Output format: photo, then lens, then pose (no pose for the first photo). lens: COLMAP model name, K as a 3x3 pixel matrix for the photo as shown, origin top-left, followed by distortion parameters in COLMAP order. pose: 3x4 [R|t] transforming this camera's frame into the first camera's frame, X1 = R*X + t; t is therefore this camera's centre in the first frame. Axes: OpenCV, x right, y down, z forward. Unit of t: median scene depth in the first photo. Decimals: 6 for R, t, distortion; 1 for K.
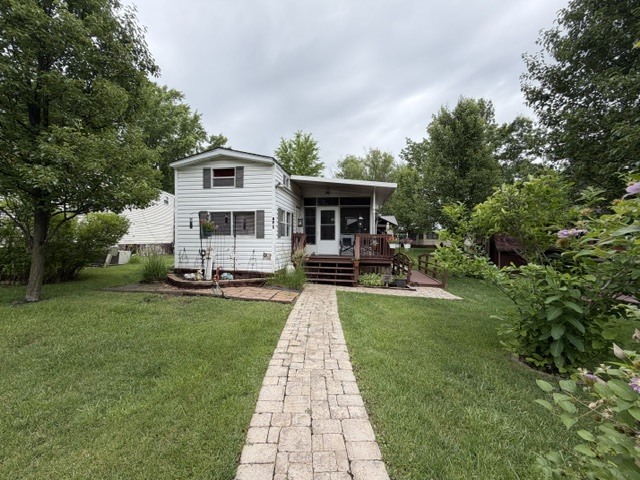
lens RADIAL K [[255.4, 0, 318.4], [0, 255.4, 239.1], [0, 0, 1]] dist [0.000640, -0.000314]
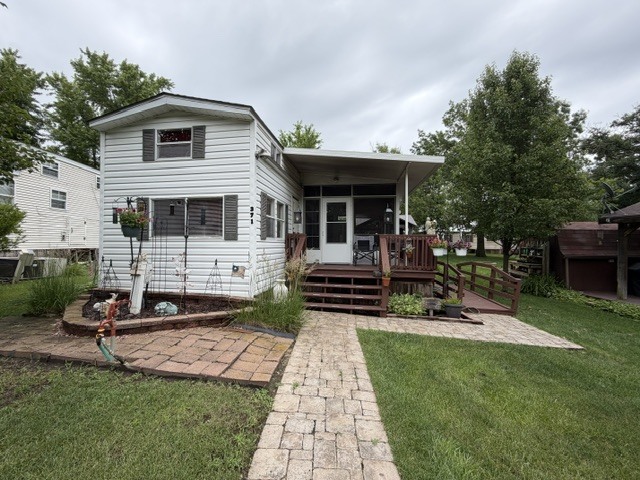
lens RADIAL K [[255.4, 0, 318.4], [0, 255.4, 239.1], [0, 0, 1]] dist [0.000640, -0.000314]
pose [[0.999986, -0.000016, -0.005358, -0.013226], [-0.000050, 0.999924, -0.012319, 0.000848], [0.005358, 0.012319, 0.999910, 0.350663]]
